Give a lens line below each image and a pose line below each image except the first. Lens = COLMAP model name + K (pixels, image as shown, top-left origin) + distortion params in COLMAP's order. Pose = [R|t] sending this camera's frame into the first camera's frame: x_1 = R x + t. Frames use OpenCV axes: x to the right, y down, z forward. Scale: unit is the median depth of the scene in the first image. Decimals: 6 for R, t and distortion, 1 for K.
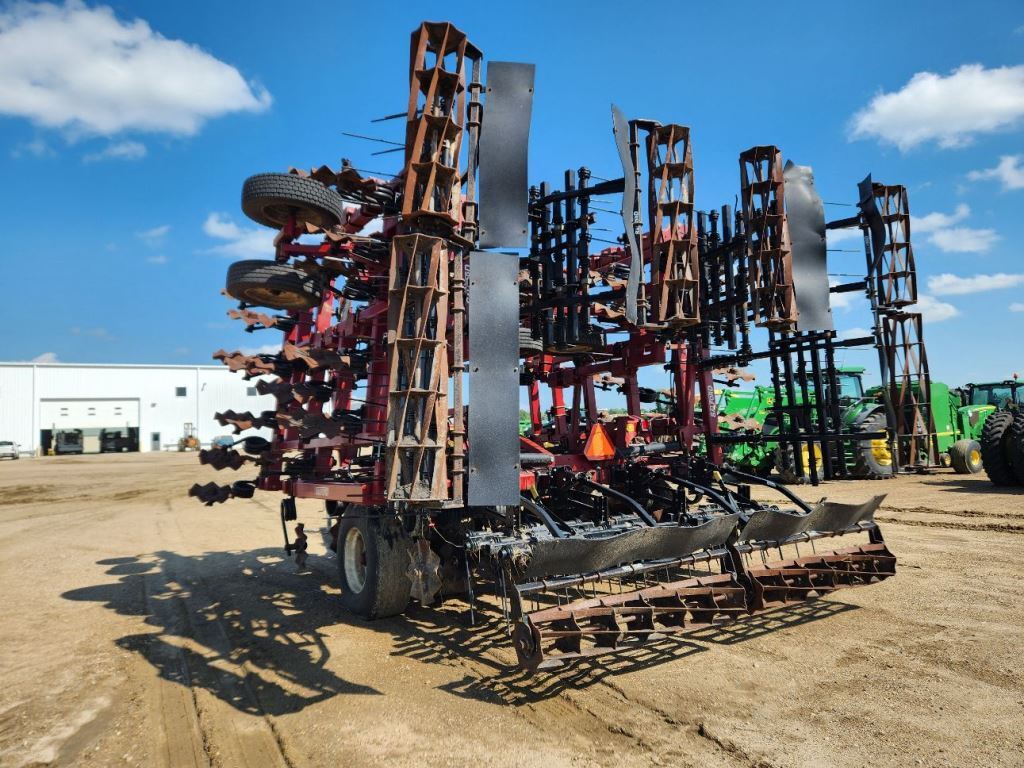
lens RADIAL K [[750.1, 0, 512.0], [0, 750.1, 384.0], [0, 0, 1]] dist [0.072579, -0.096860]
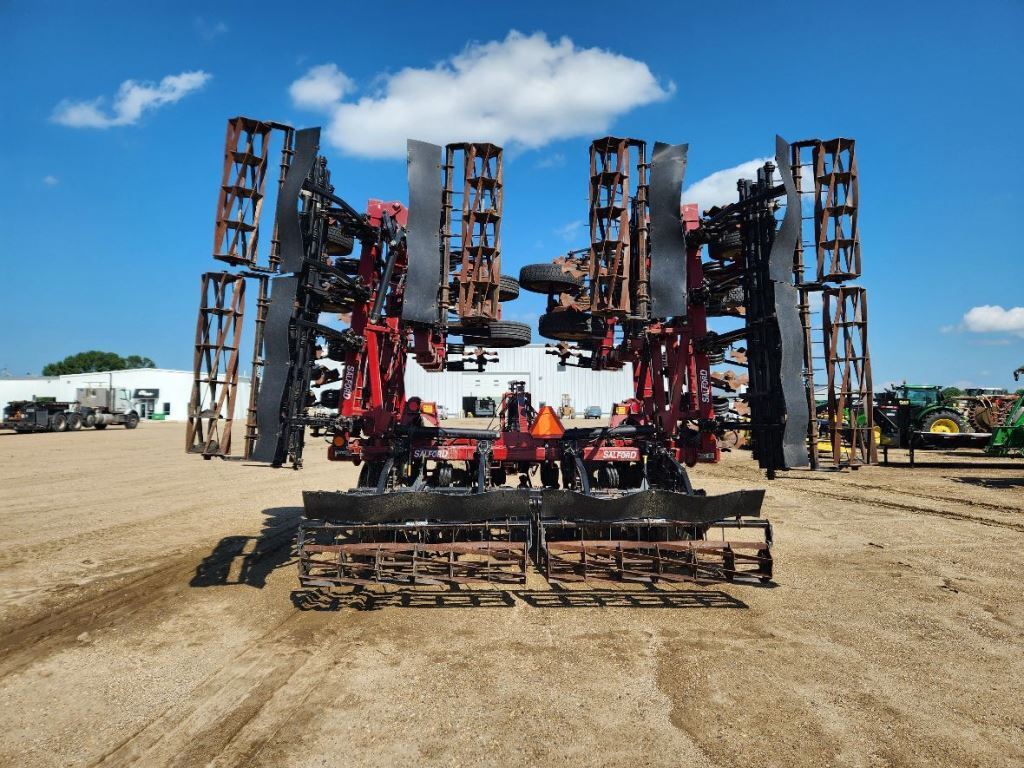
lens RADIAL K [[750.1, 0, 512.0], [0, 750.1, 384.0], [0, 0, 1]] dist [0.072579, -0.096860]
pose [[0.854479, 0.010081, -0.519388, 0.128368], [0.007732, 0.999454, 0.032118, -0.005103], [0.519429, -0.031460, 0.853935, -0.075681]]
